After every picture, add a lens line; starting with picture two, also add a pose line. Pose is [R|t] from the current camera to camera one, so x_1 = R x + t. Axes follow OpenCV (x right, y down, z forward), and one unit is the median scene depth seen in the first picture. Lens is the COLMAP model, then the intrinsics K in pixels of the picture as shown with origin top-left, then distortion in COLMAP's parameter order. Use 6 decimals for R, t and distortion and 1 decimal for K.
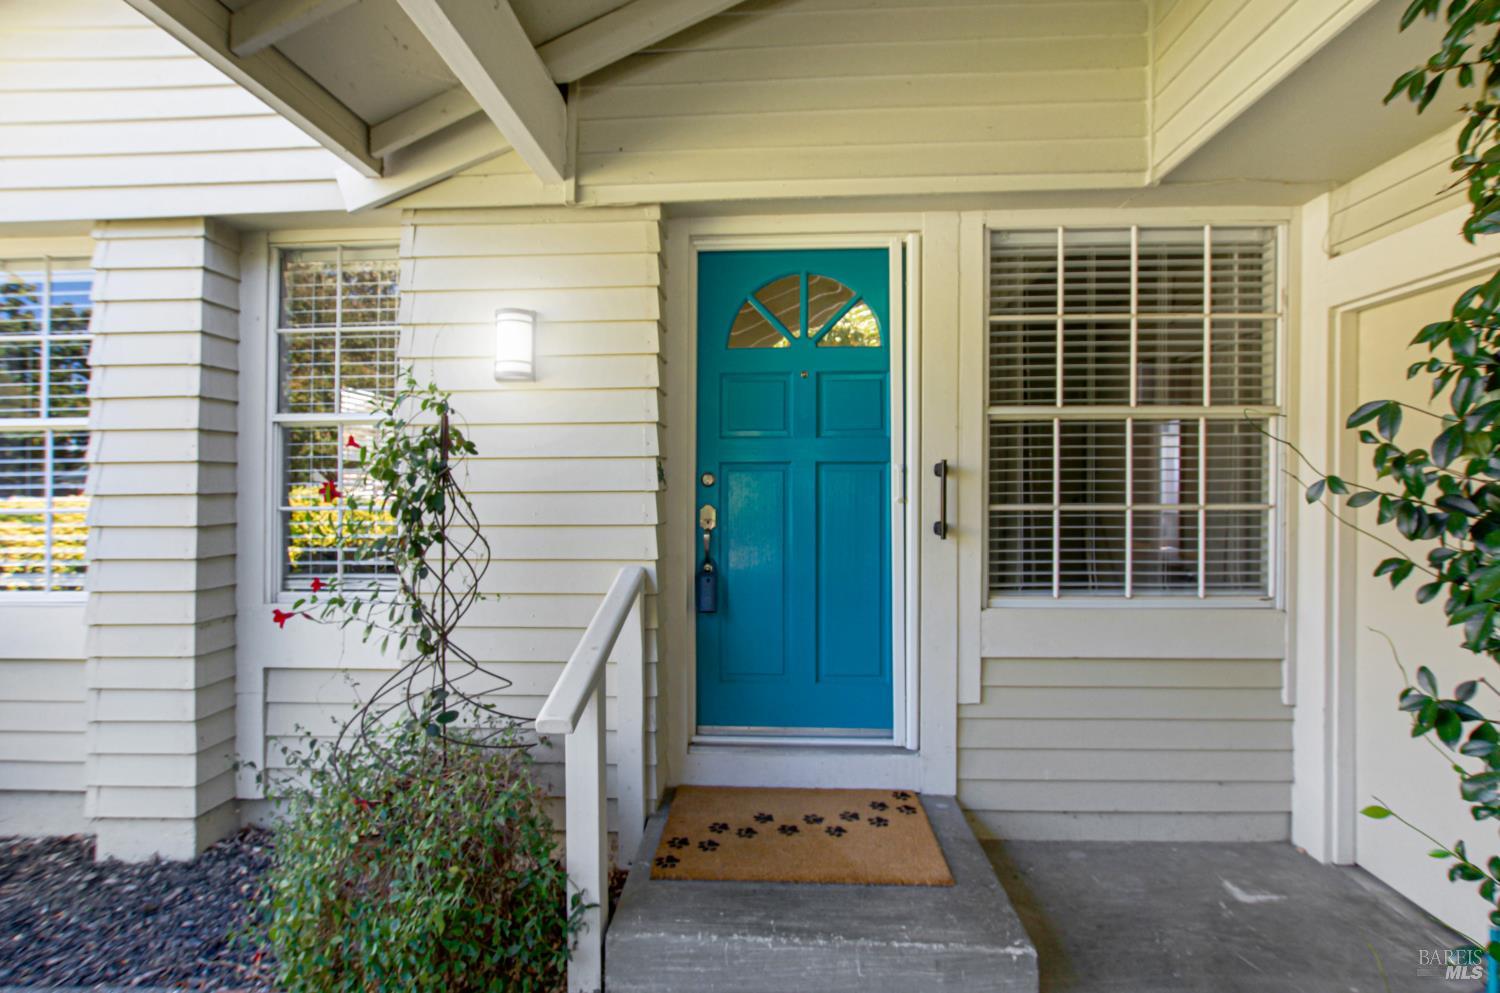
lens RADIAL K [[682.5, 0, 750.0], [0, 682.5, 496.5], [0, 0, 1]] dist [-0.009835, 0.000153]
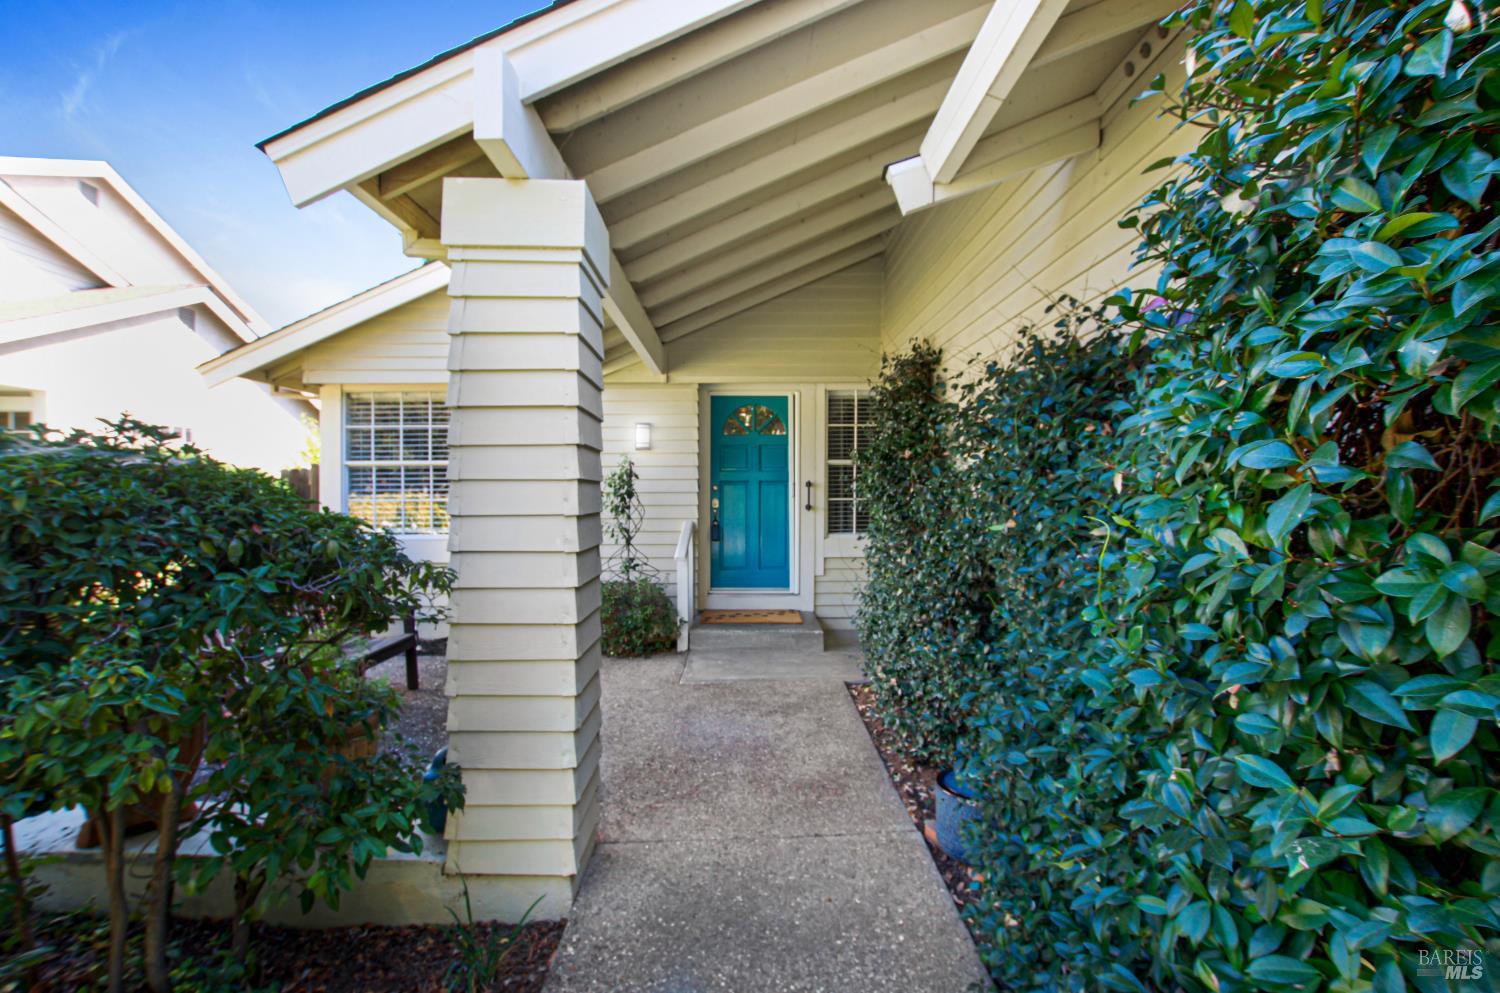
lens RADIAL K [[682.5, 0, 750.0], [0, 682.5, 496.5], [0, 0, 1]] dist [-0.009835, 0.000153]
pose [[0.998805, 0.003076, 0.048770, -0.061088], [-0.002527, 0.999933, -0.011310, 0.035936], [-0.048802, 0.011174, 0.998746, -1.529750]]
